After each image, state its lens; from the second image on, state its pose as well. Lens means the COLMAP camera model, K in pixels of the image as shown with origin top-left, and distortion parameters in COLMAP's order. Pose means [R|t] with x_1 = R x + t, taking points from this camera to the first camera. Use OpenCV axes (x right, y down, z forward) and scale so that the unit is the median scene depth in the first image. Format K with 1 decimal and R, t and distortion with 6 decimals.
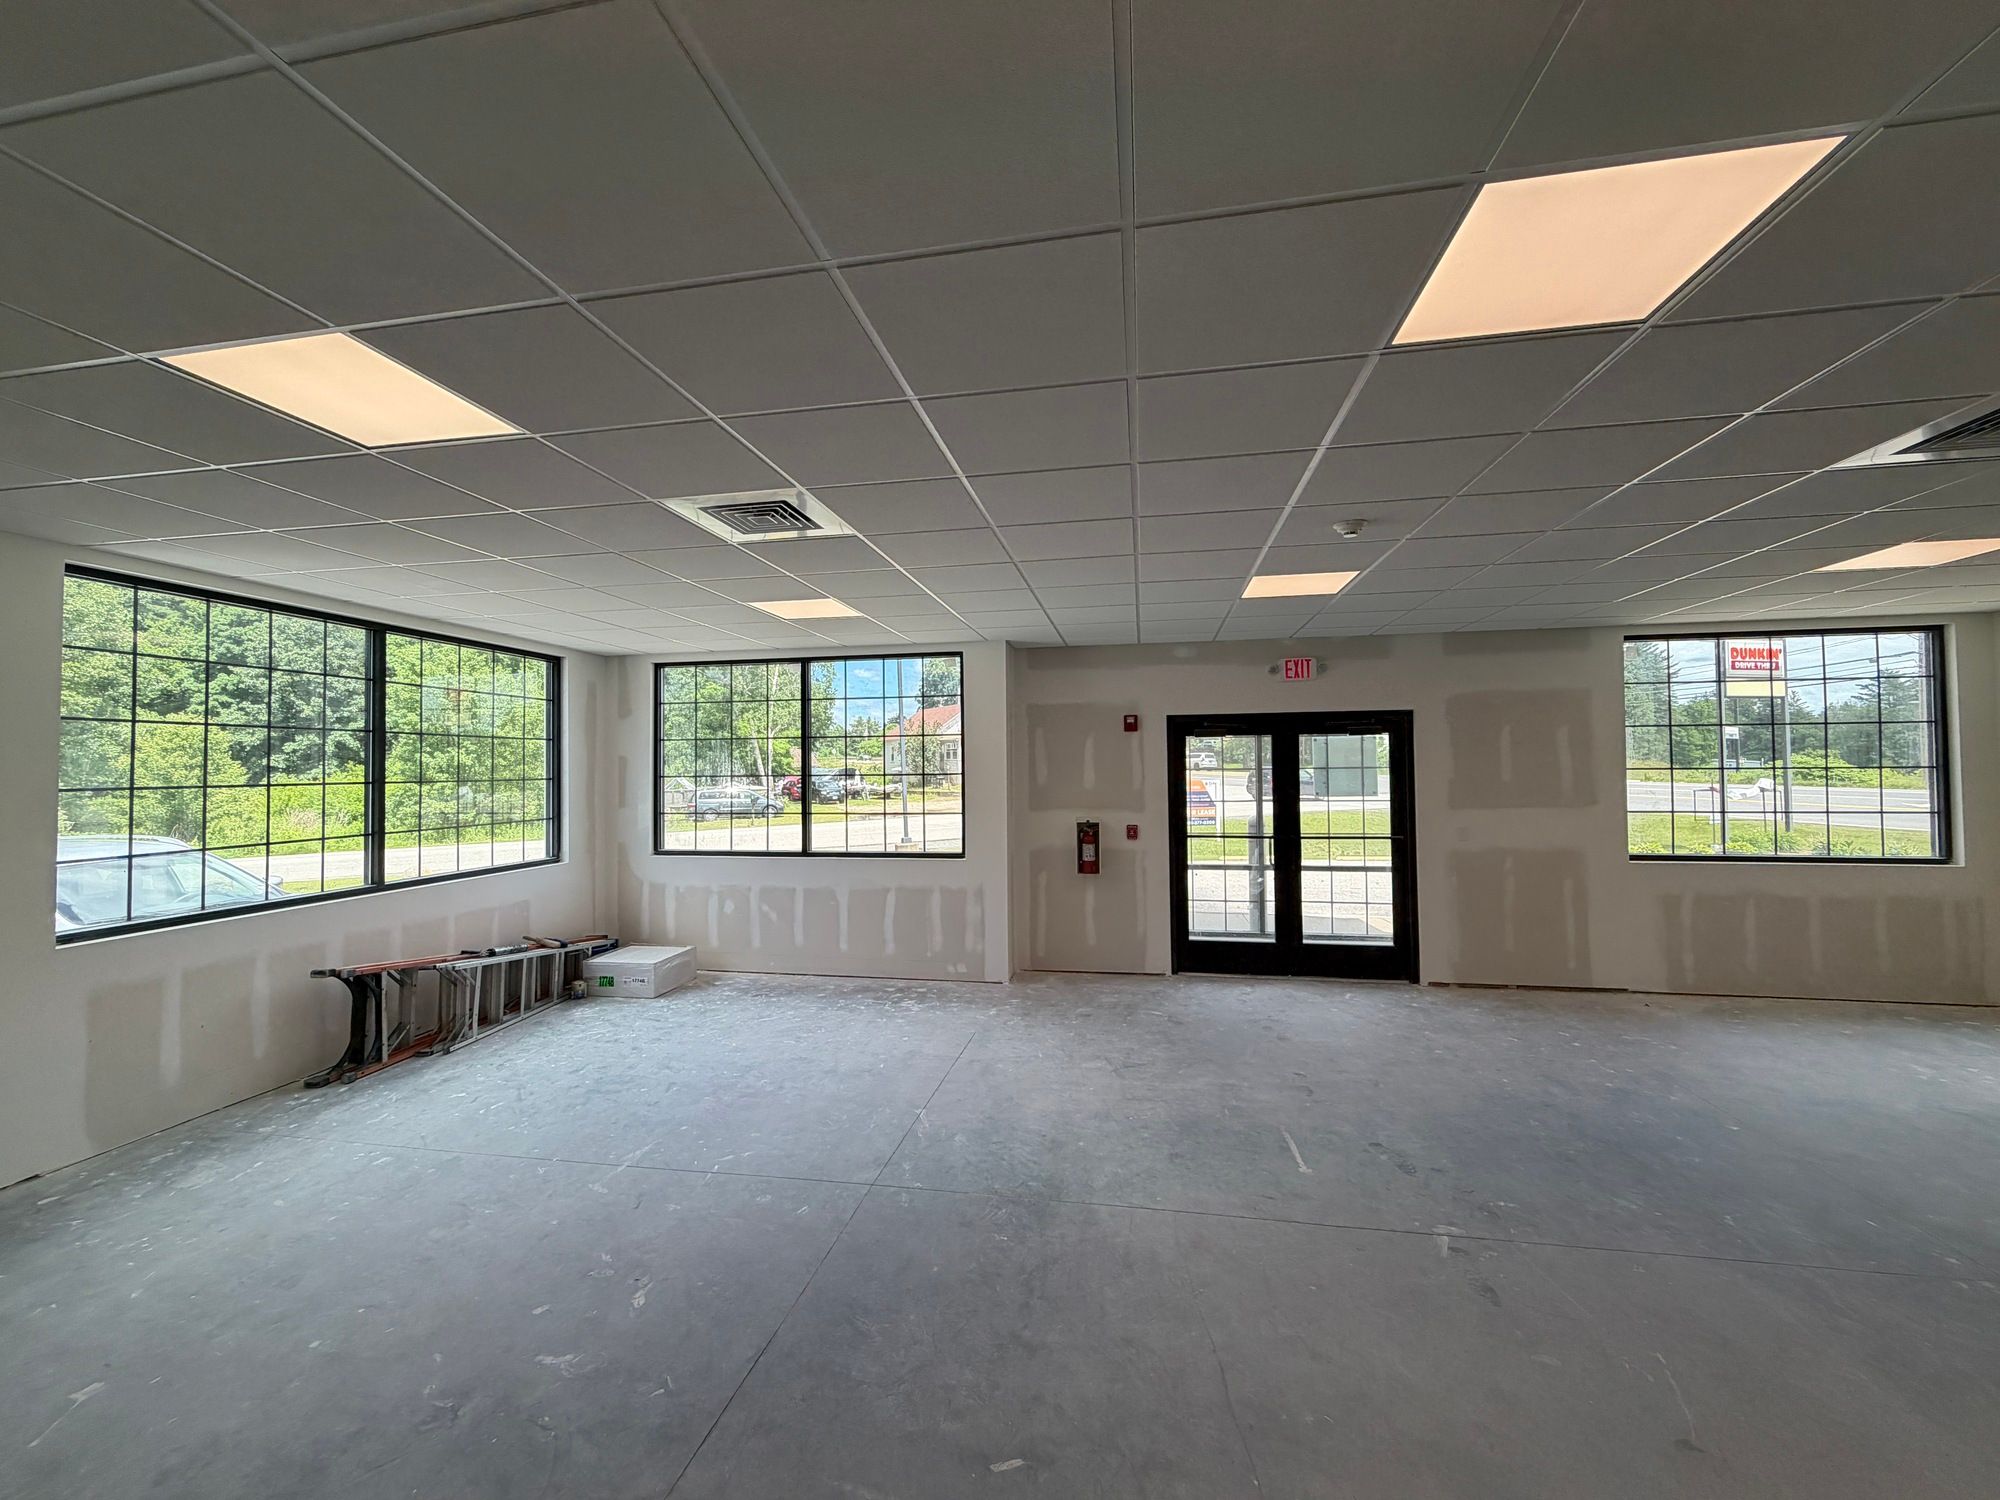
lens RADIAL K [[797.6, 0, 994.9], [0, 797.6, 748.6], [0, 0, 1]] dist [0.000085, 0.000399]
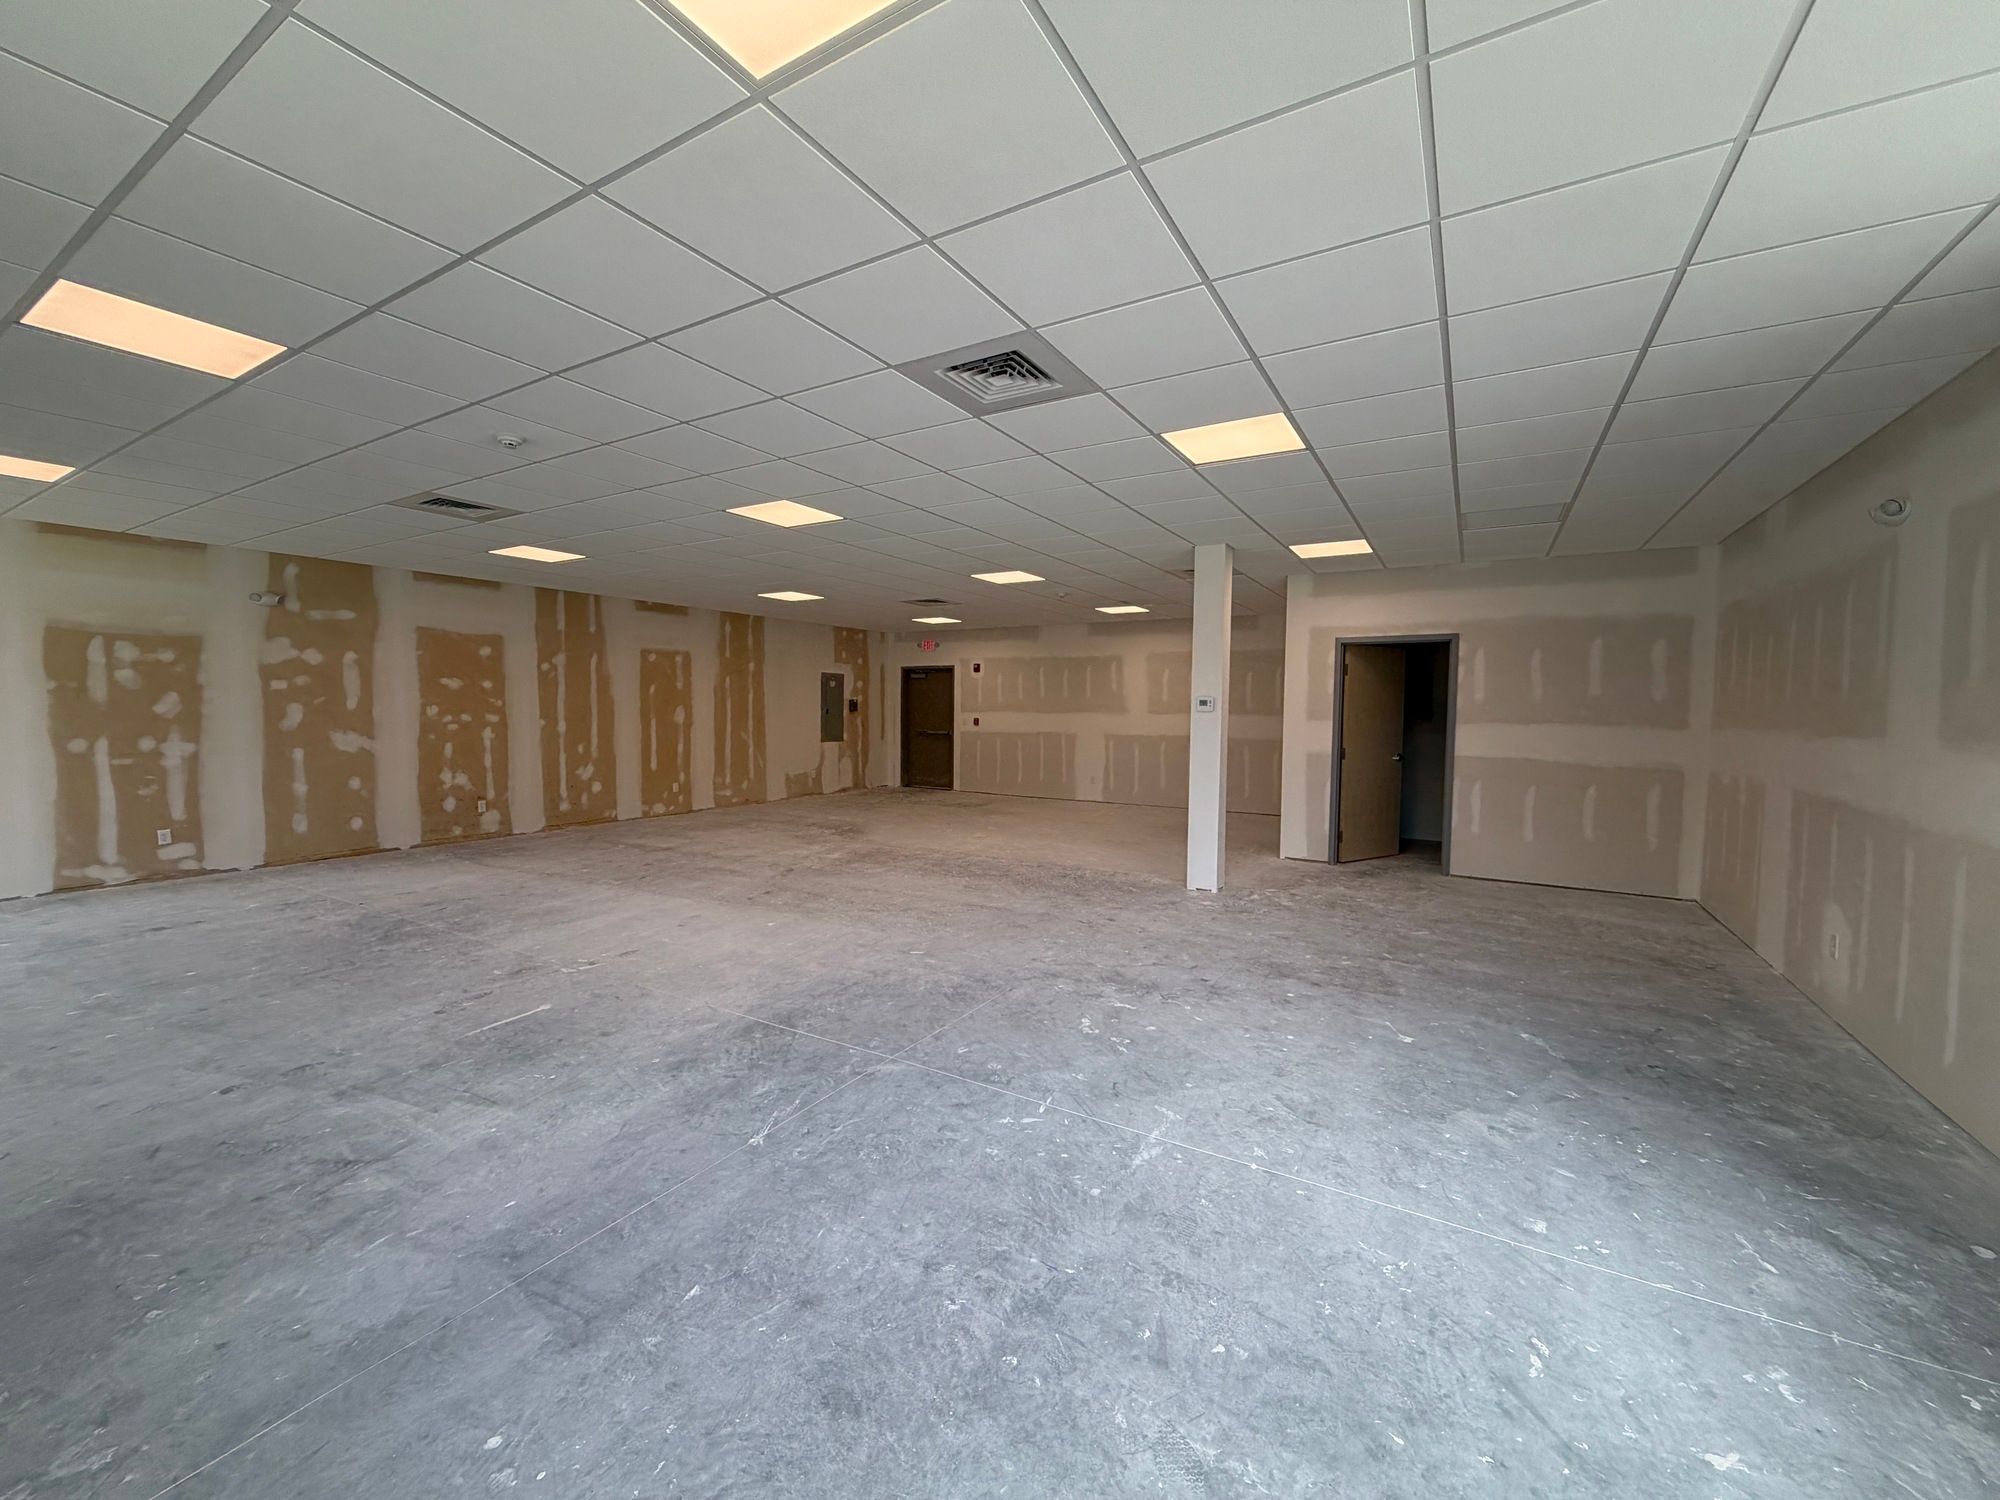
lens RADIAL K [[797.6, 0, 994.9], [0, 797.6, 748.6], [0, 0, 1]] dist [0.000085, 0.000399]
pose [[-0.936529, -0.017683, 0.350144, -0.320779], [-0.008464, 0.999576, 0.027843, 0.065258], [-0.350488, 0.023112, -0.936282, 0.974855]]
